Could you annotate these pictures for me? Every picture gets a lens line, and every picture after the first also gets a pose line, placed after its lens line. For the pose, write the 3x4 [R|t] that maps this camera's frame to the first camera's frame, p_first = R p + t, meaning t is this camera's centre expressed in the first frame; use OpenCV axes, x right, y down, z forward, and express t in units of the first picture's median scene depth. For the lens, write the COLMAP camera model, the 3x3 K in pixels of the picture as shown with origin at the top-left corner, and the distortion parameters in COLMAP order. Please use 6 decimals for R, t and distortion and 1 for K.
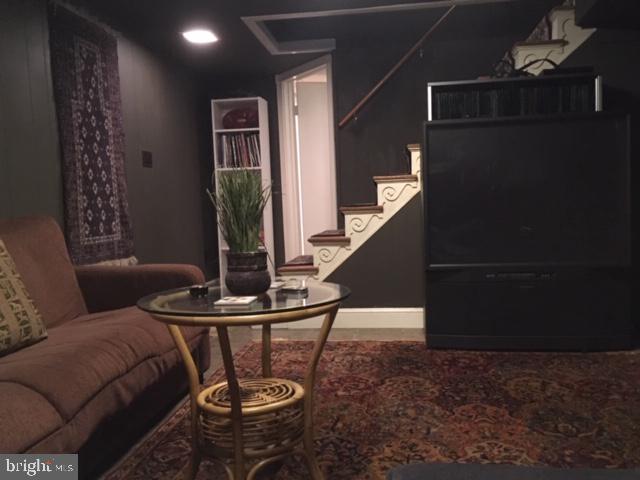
lens RADIAL K [[602.1, 0, 321.0], [0, 602.1, 241.8], [0, 0, 1]] dist [0.033921, 0.000000]
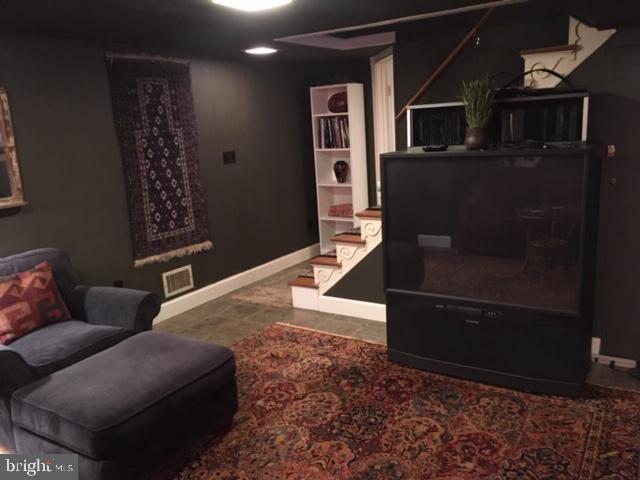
lens RADIAL K [[548.0, 0, 319.2], [0, 548.0, 238.9], [0, 0, 1]] dist [0.063182, -0.034447]
pose [[0.904464, 0.070861, -0.420623, 0.439187], [-0.001039, 0.986468, 0.163953, -0.193679], [0.426549, -0.147852, 0.892298, 0.079496]]
